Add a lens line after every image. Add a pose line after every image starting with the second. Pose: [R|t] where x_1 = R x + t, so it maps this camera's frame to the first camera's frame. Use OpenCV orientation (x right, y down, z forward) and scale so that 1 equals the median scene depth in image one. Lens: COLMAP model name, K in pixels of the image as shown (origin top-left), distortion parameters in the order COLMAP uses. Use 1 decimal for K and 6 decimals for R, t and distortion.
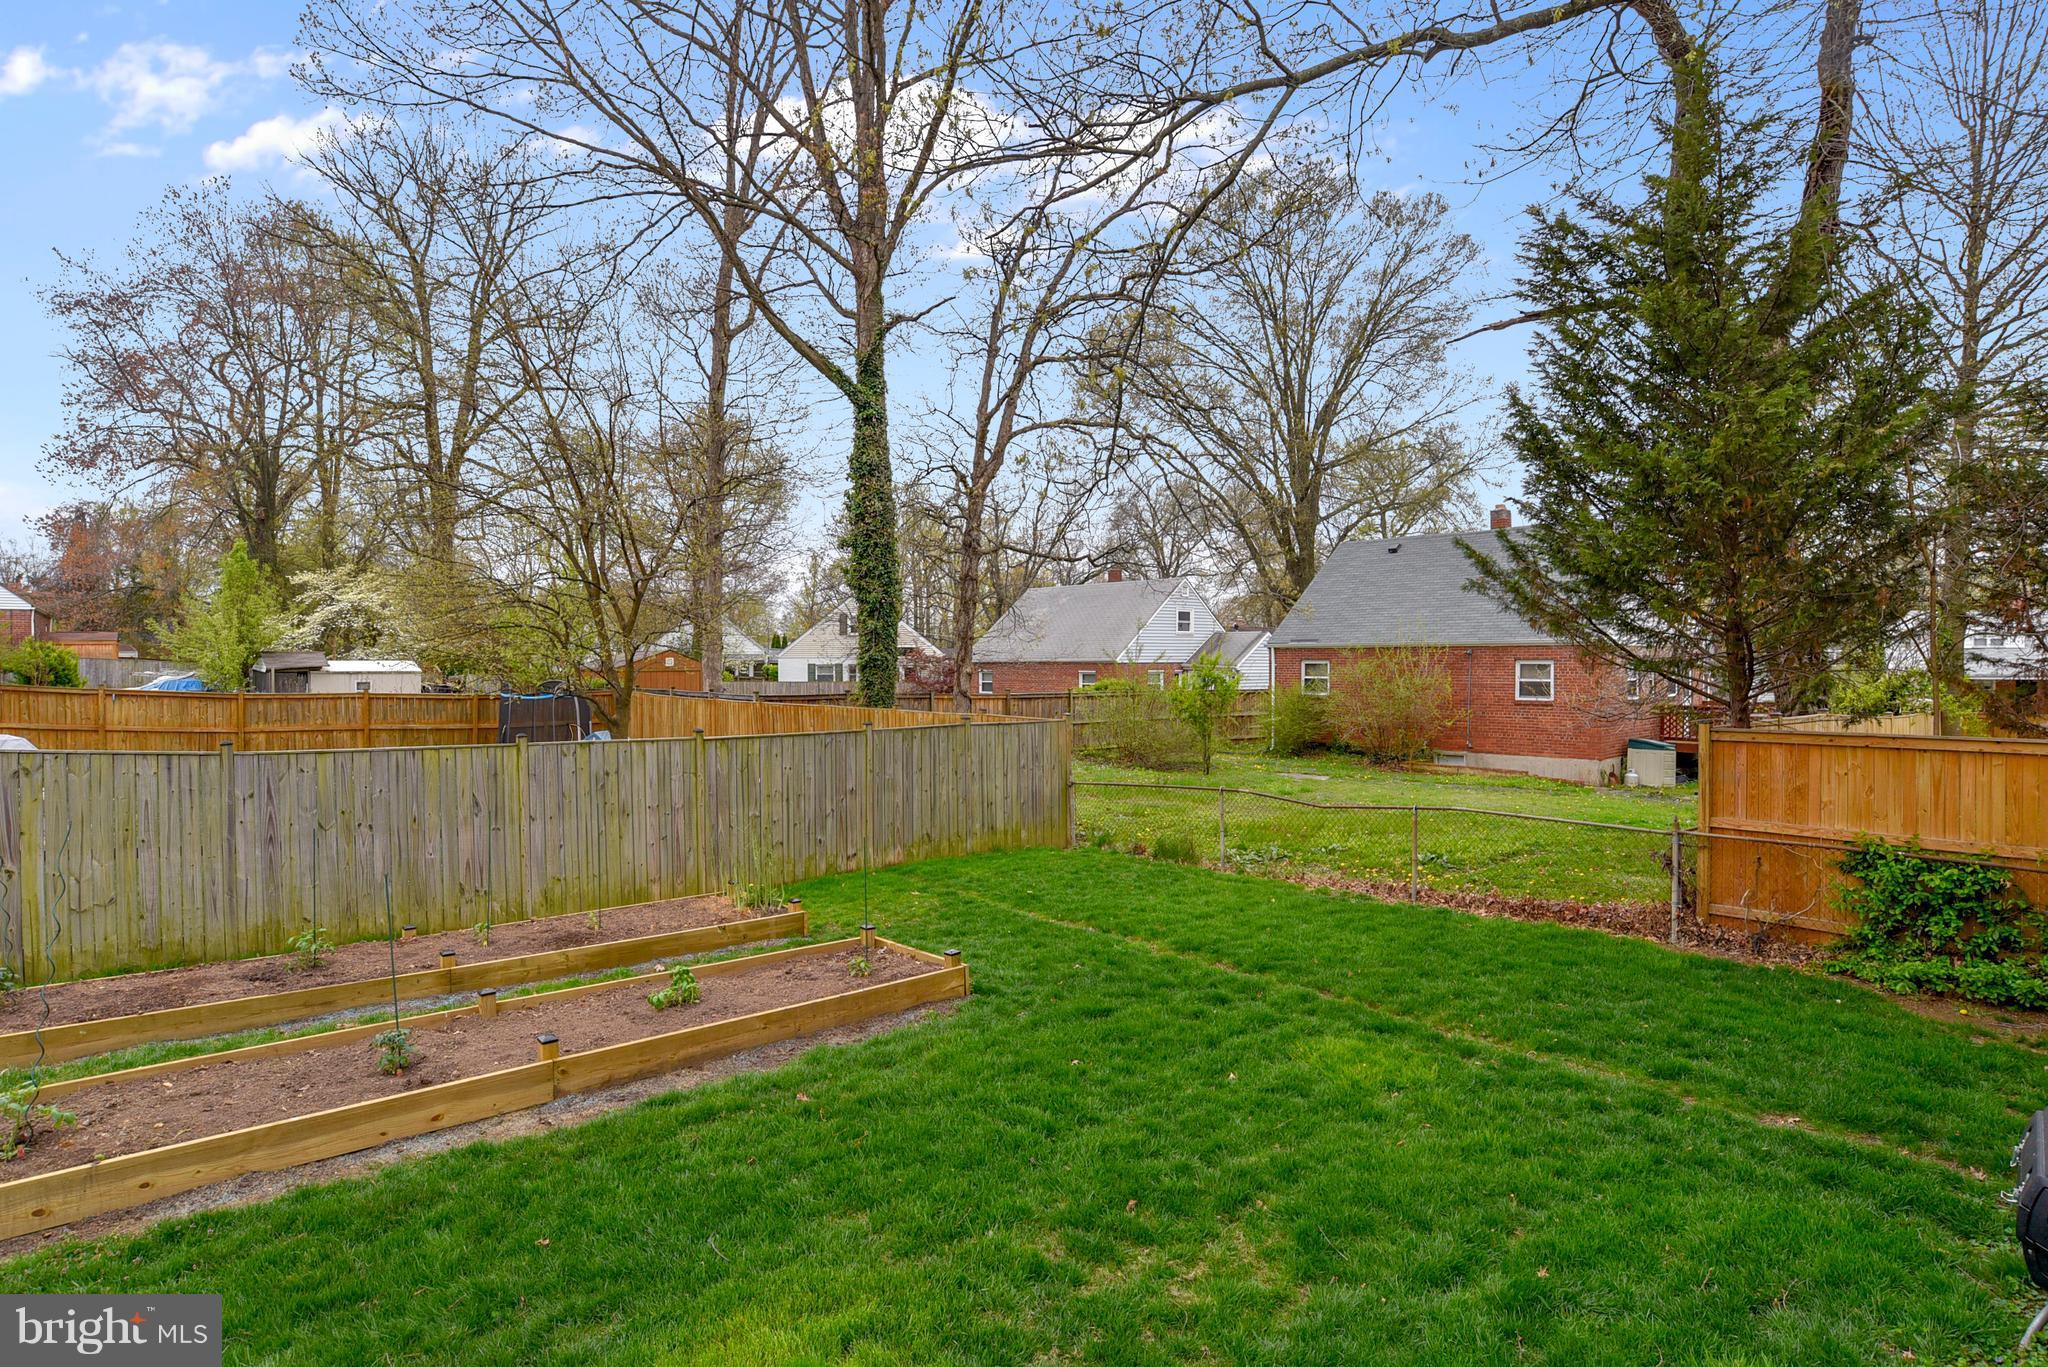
lens RADIAL K [[1076.4, 0, 977.8], [0, 1076.4, 671.6], [0, 0, 1]] dist [-0.079709, 0.020559]
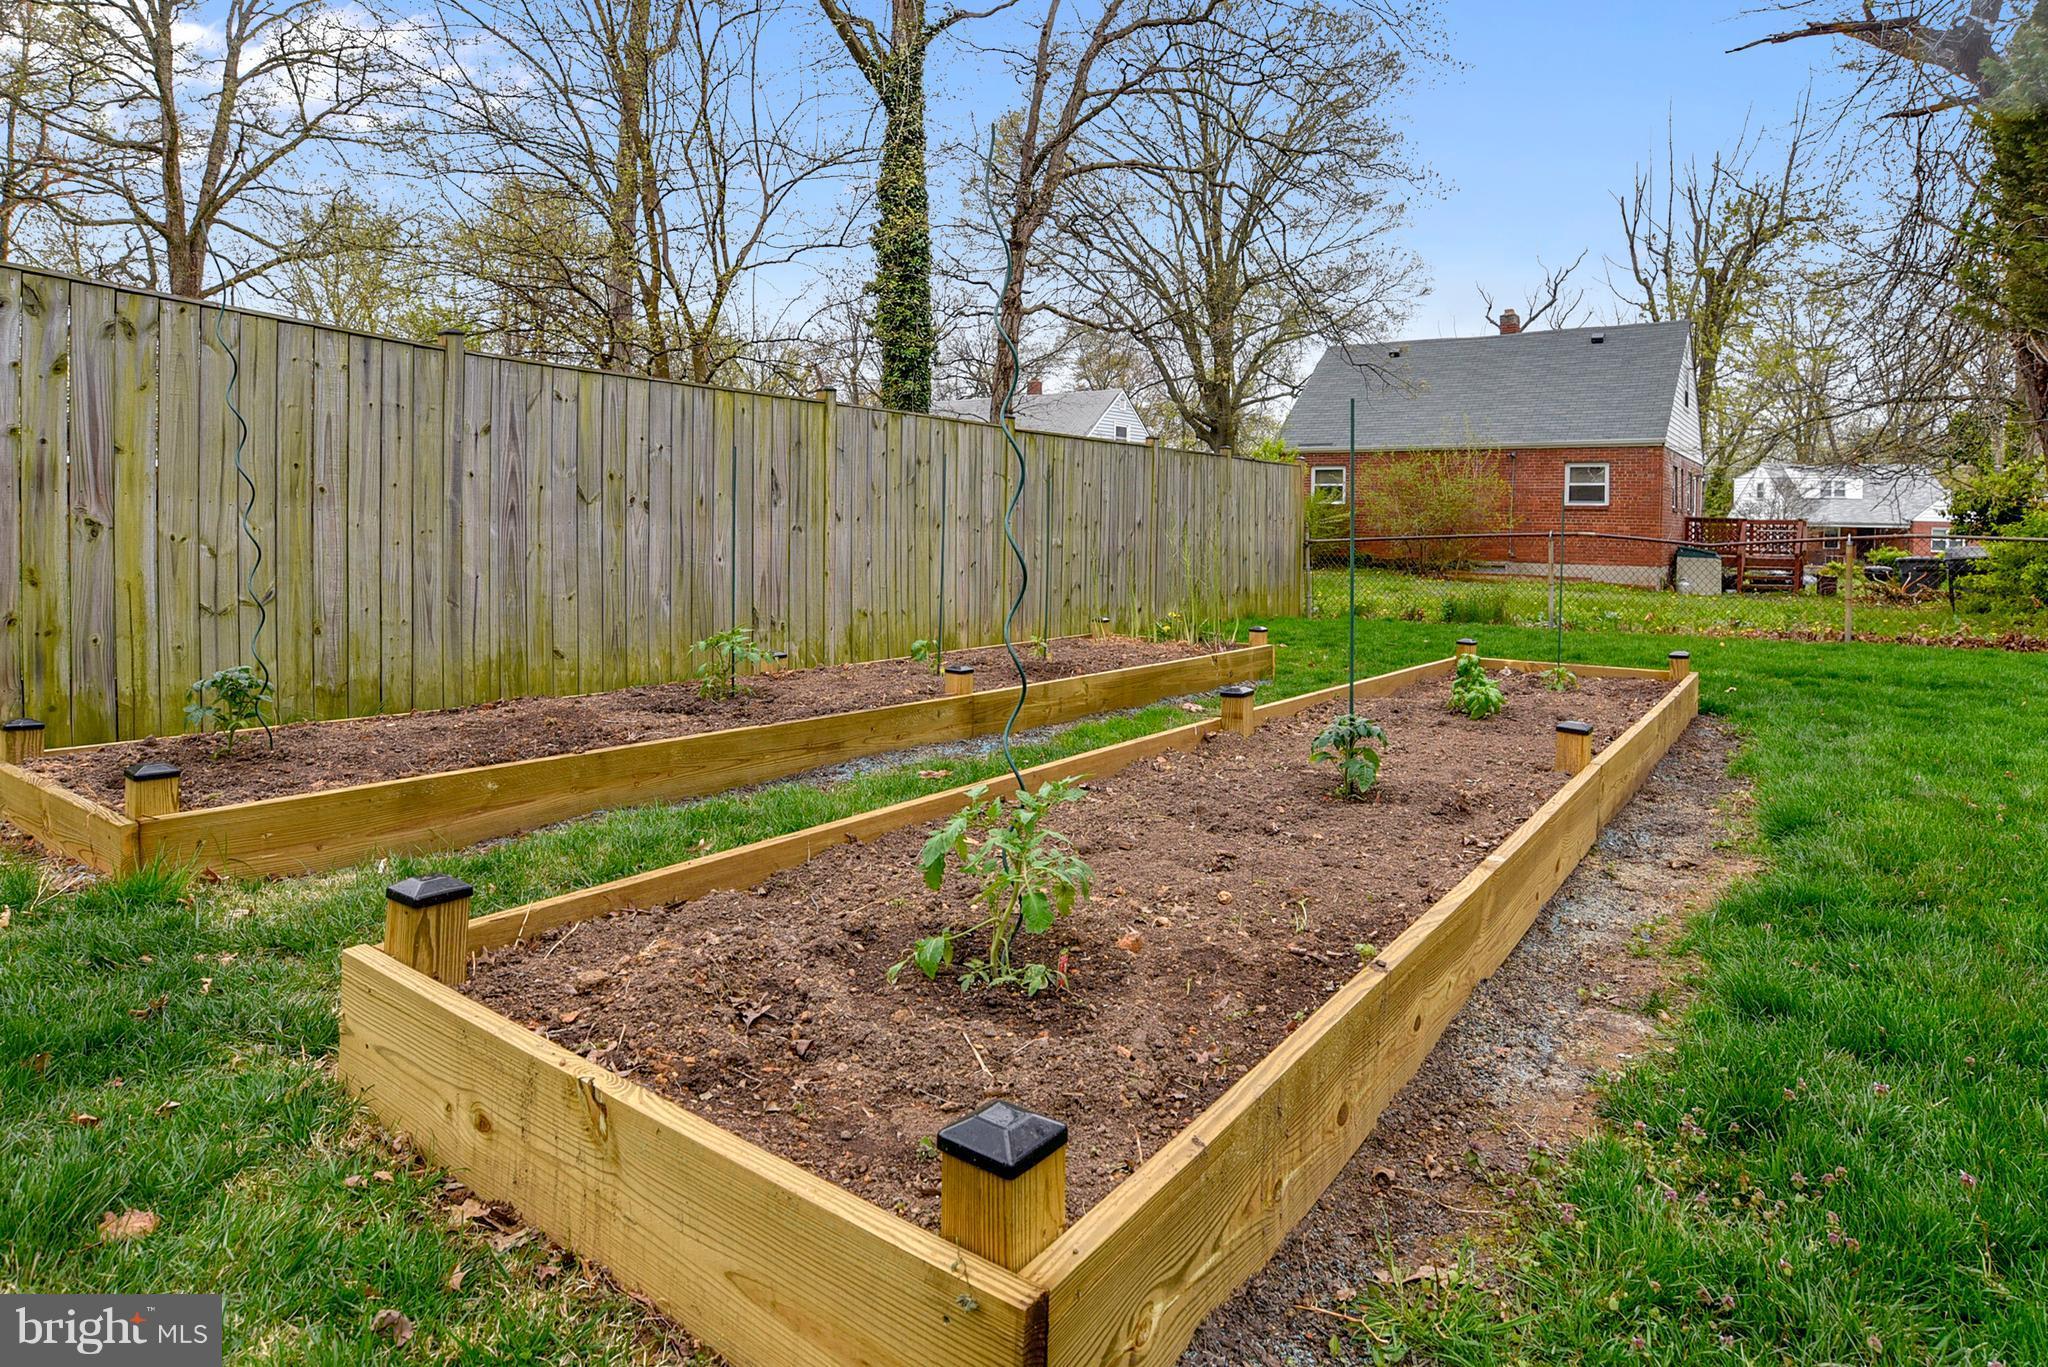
lens RADIAL K [[1158.5, 0, 1021.4], [0, 1158.5, 548.0], [0, 0, 1]] dist [-0.065460, -0.000123]
pose [[0.977285, 0.014595, 0.211428, -0.389670], [-0.018981, 0.999644, 0.018728, 0.119650], [-0.211079, -0.022315, 0.977214, 0.231424]]
